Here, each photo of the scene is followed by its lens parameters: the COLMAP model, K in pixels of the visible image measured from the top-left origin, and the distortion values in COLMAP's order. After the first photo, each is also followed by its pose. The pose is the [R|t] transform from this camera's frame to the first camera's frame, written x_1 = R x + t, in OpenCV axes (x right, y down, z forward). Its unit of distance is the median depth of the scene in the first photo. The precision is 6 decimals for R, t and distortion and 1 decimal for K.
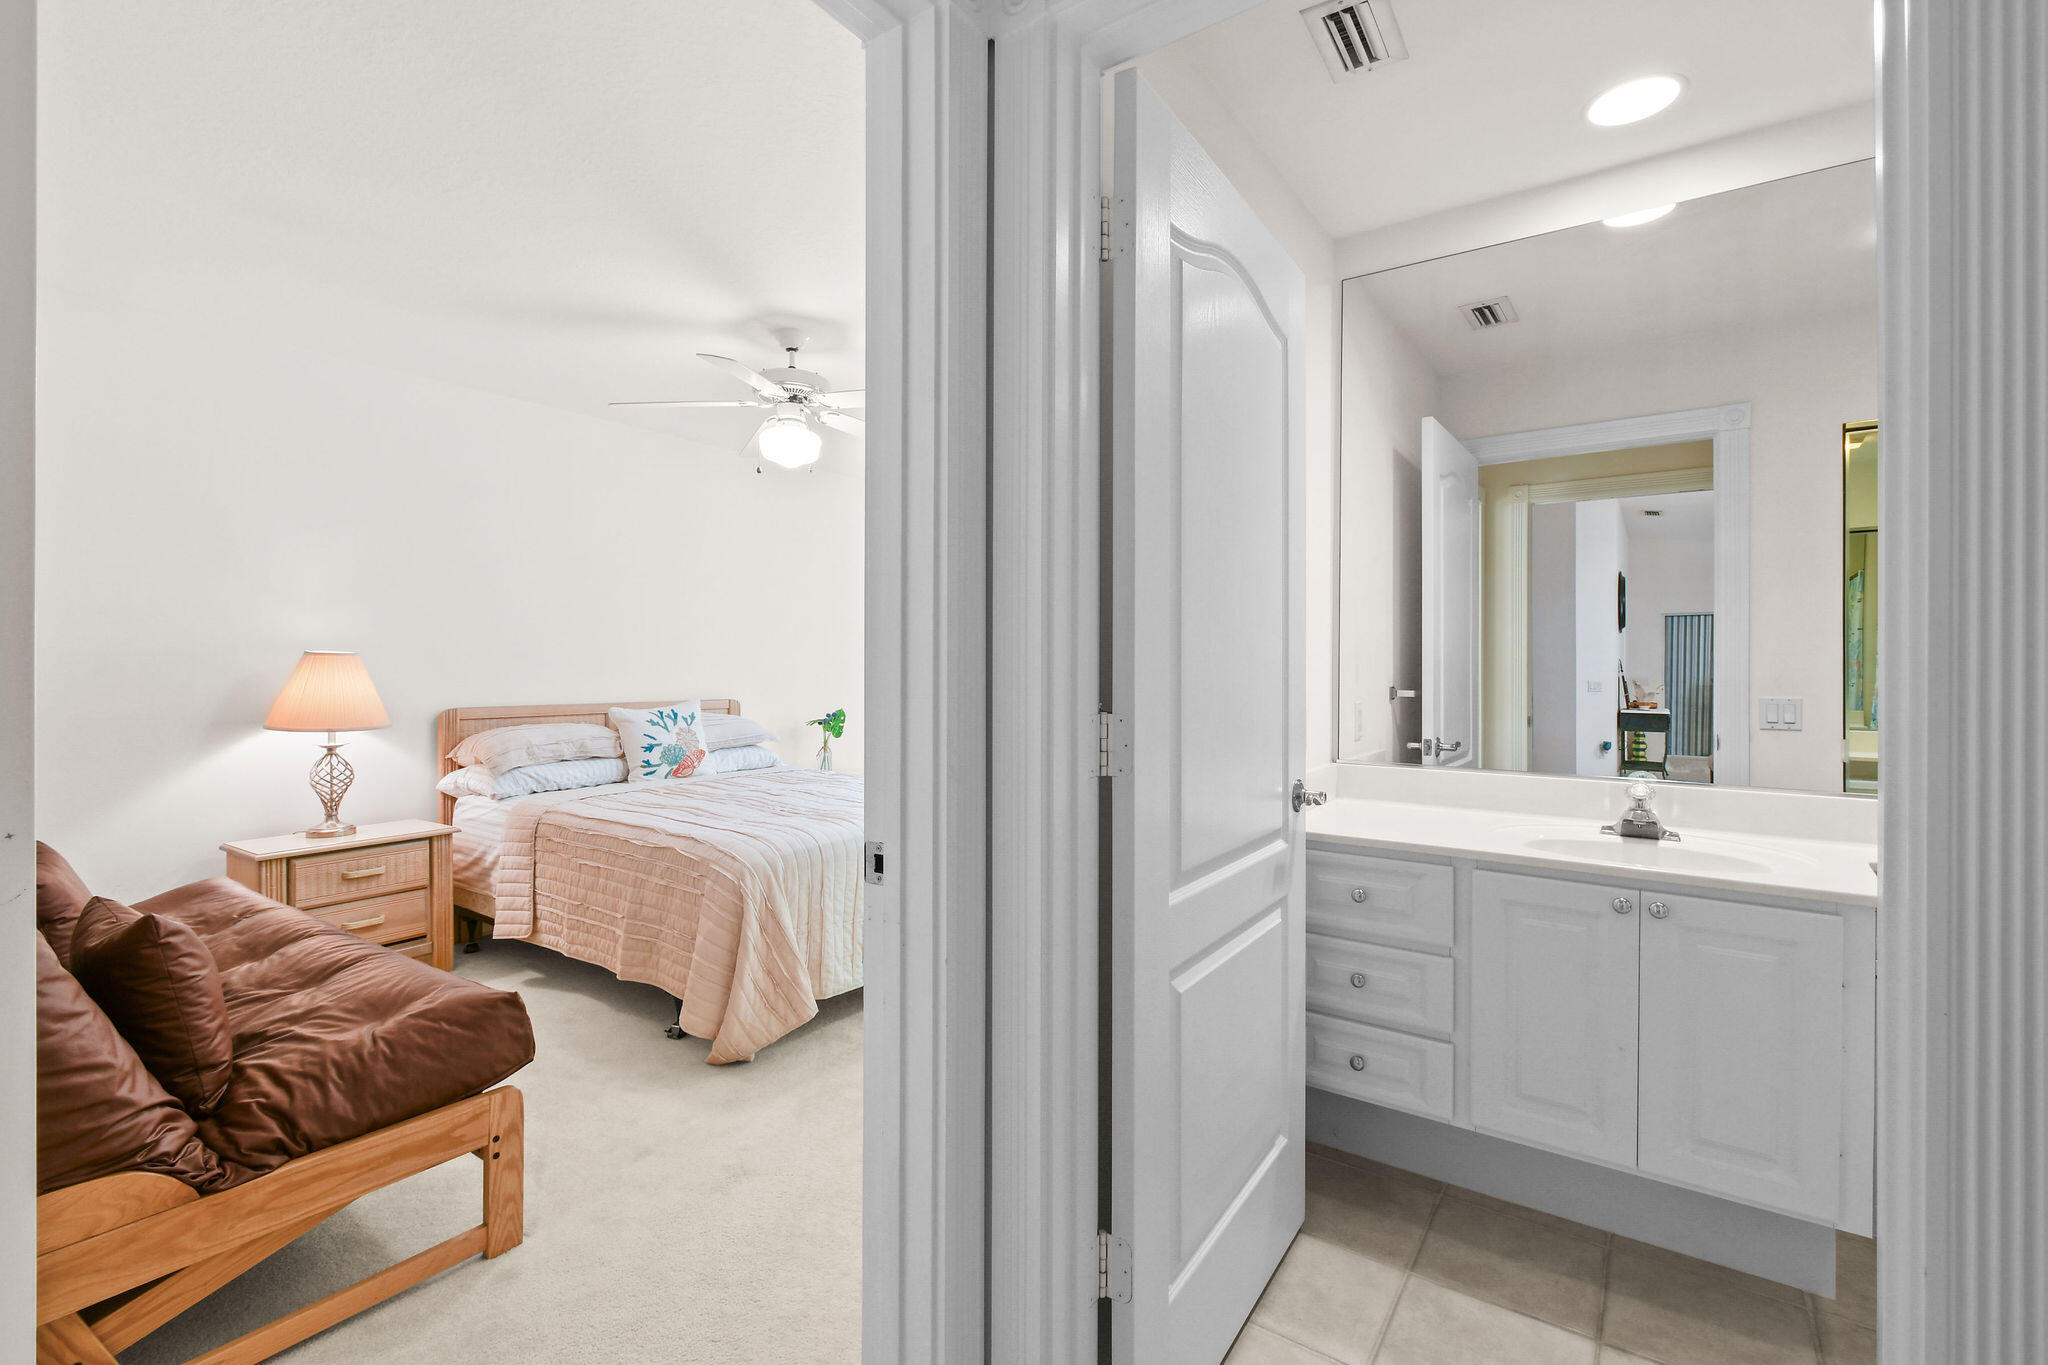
lens RADIAL K [[918.9, 0, 1027.7], [0, 918.9, 667.6], [0, 0, 1]] dist [0.009699, -0.004733]
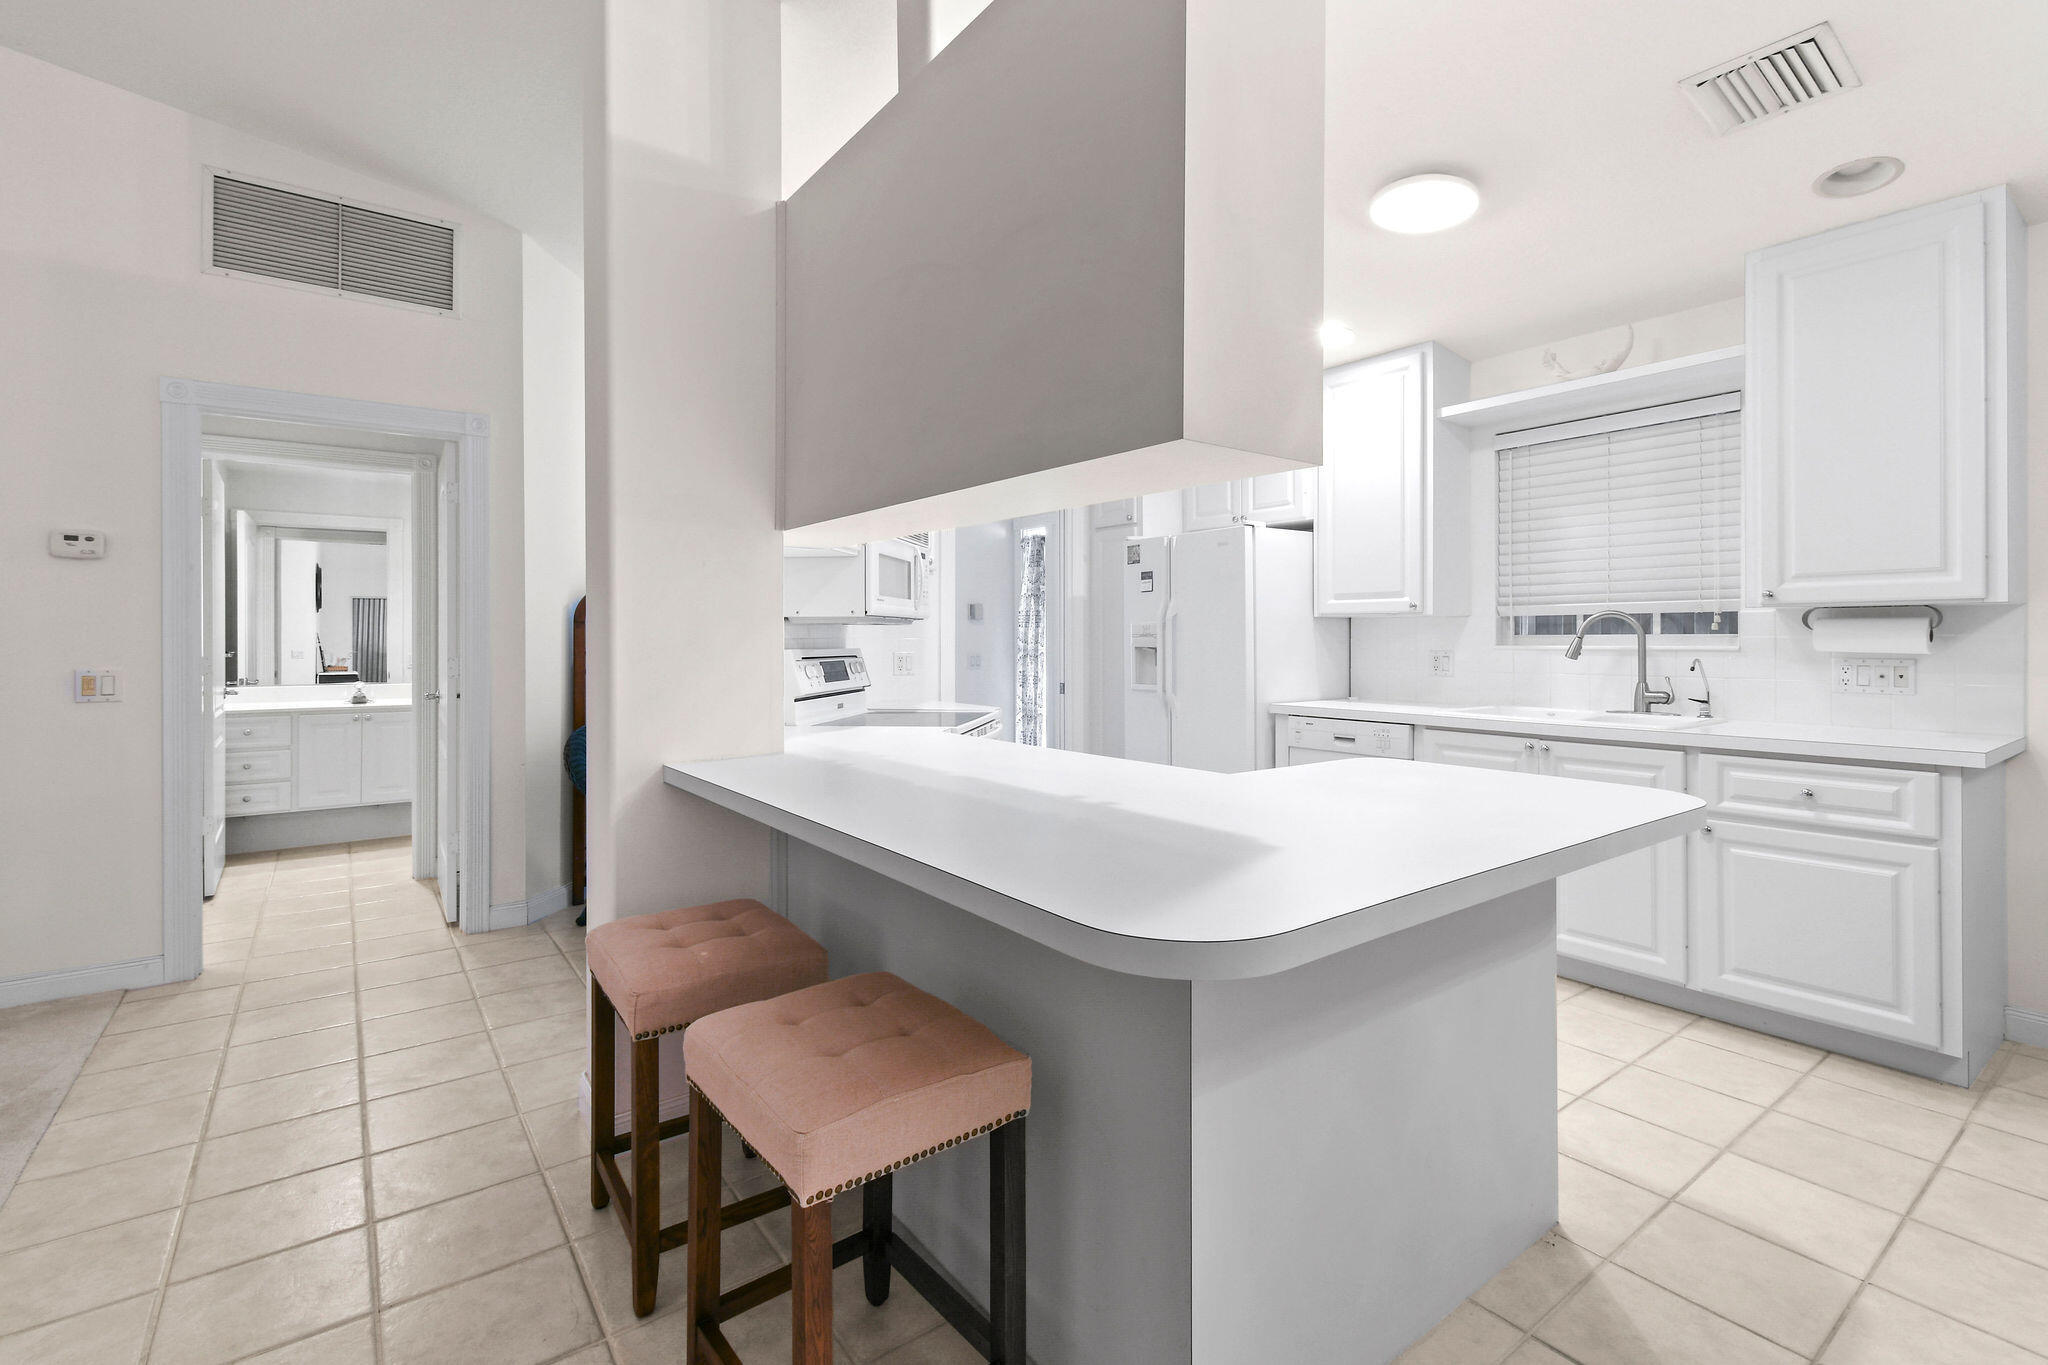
lens RADIAL K [[918.9, 0, 1056.1], [0, 918.9, 648.4], [0, 0, 1]] dist [0.009699, -0.004733]
pose [[0.304454, -0.011790, 0.952454, -0.875757], [0.001072, 0.999927, 0.012035, -0.008113], [-0.952527, -0.002643, 0.304444, -1.202750]]
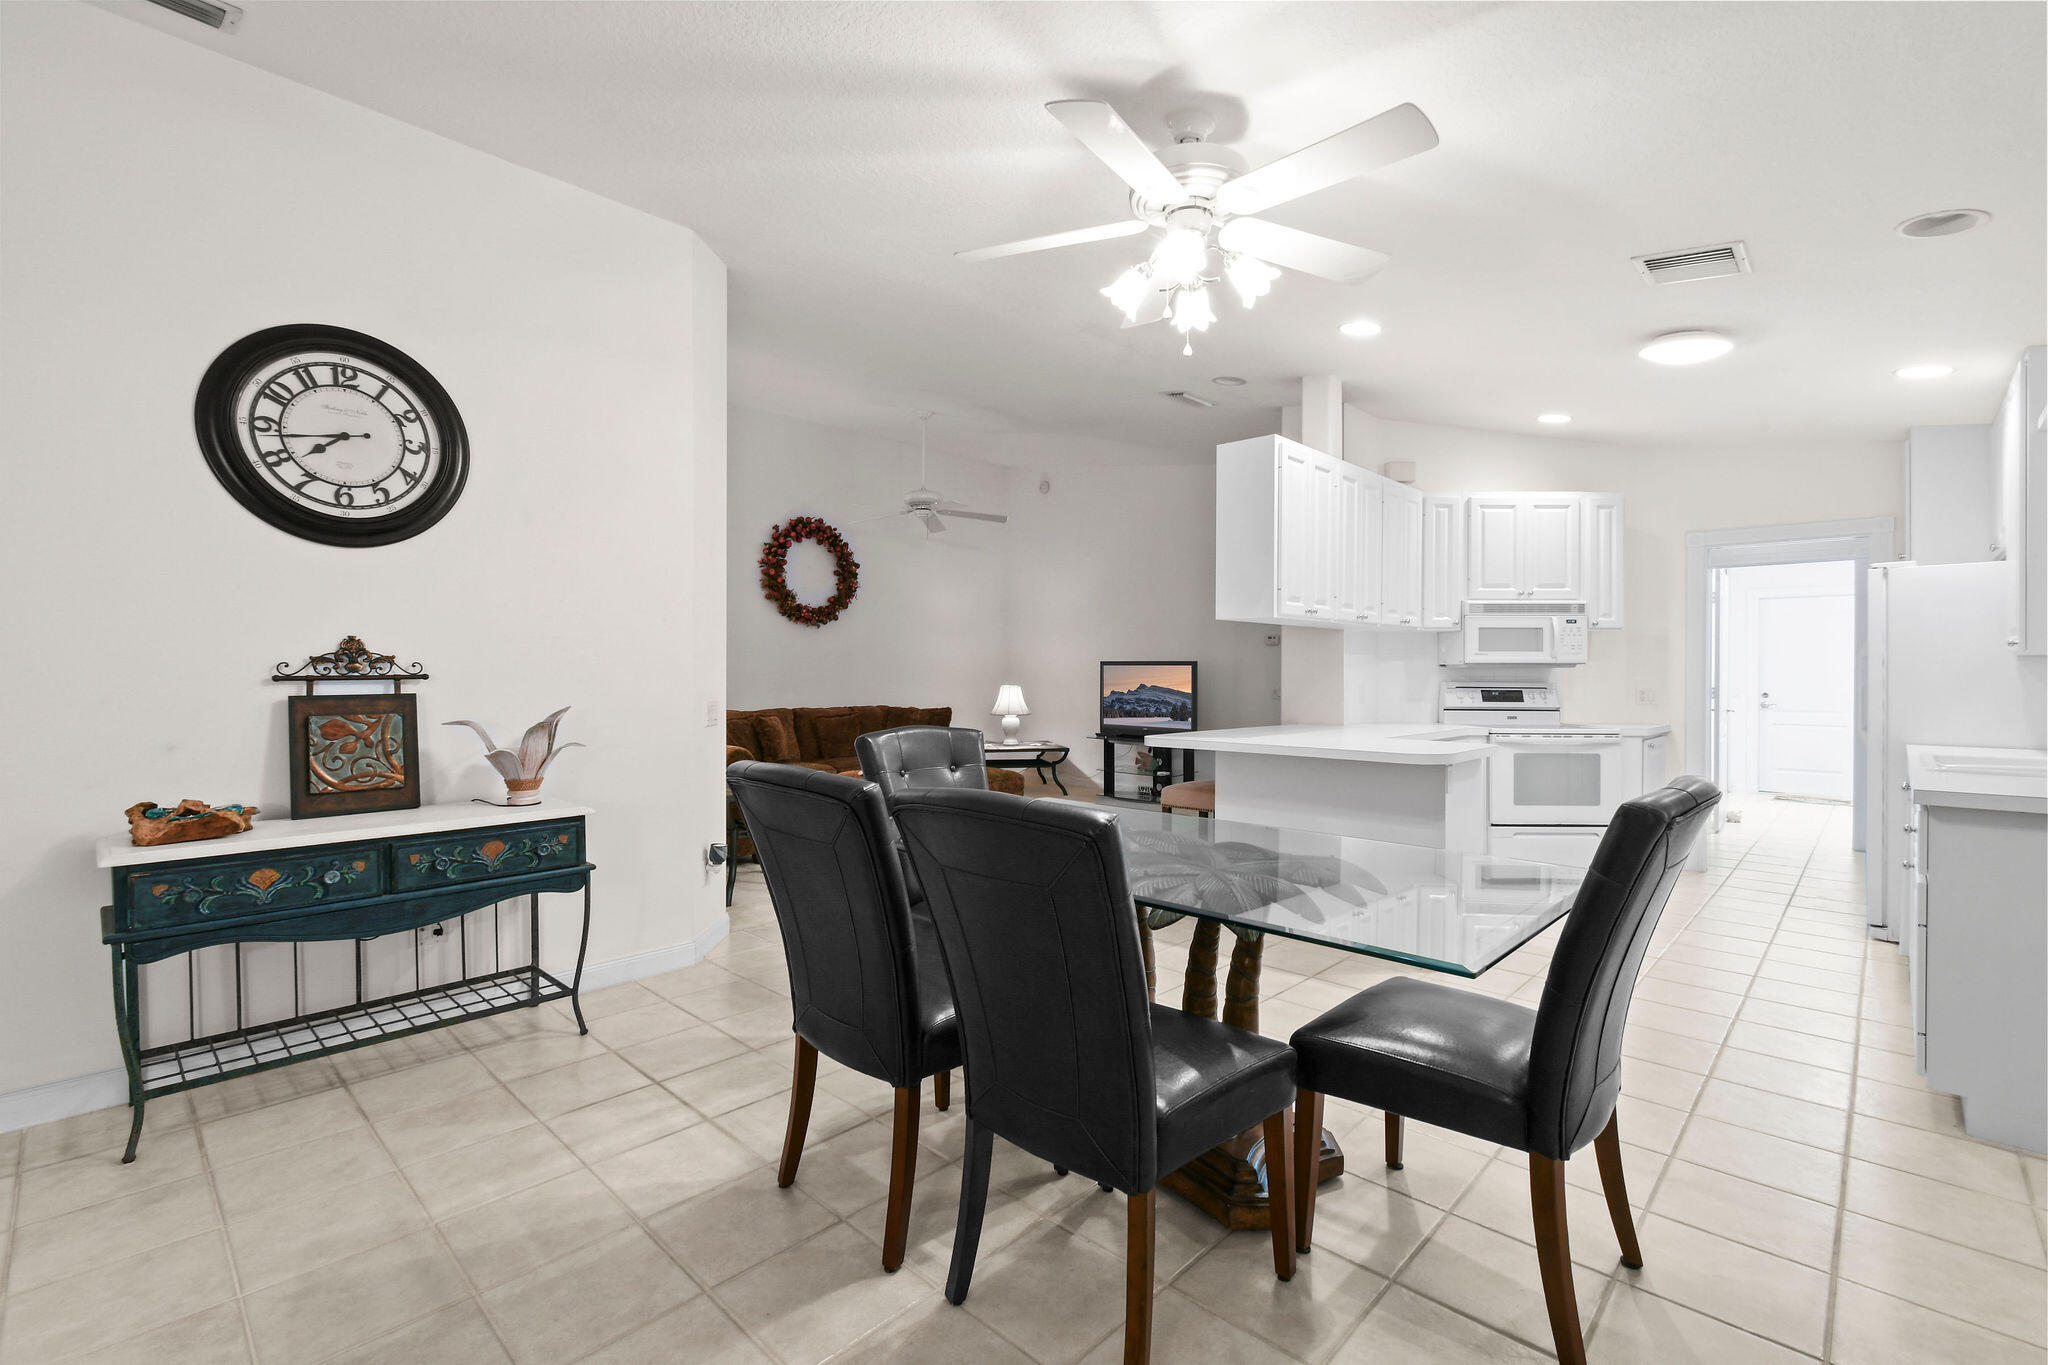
lens RADIAL K [[918.9, 0, 1010.7], [0, 918.9, 675.7], [0, 0, 1]] dist [0.009699, -0.004733]
pose [[0.986363, 0.003704, -0.164542, -0.559726], [-0.003535, 0.999993, 0.001320, -0.007187], [0.164546, -0.000721, 0.986369, -2.594557]]
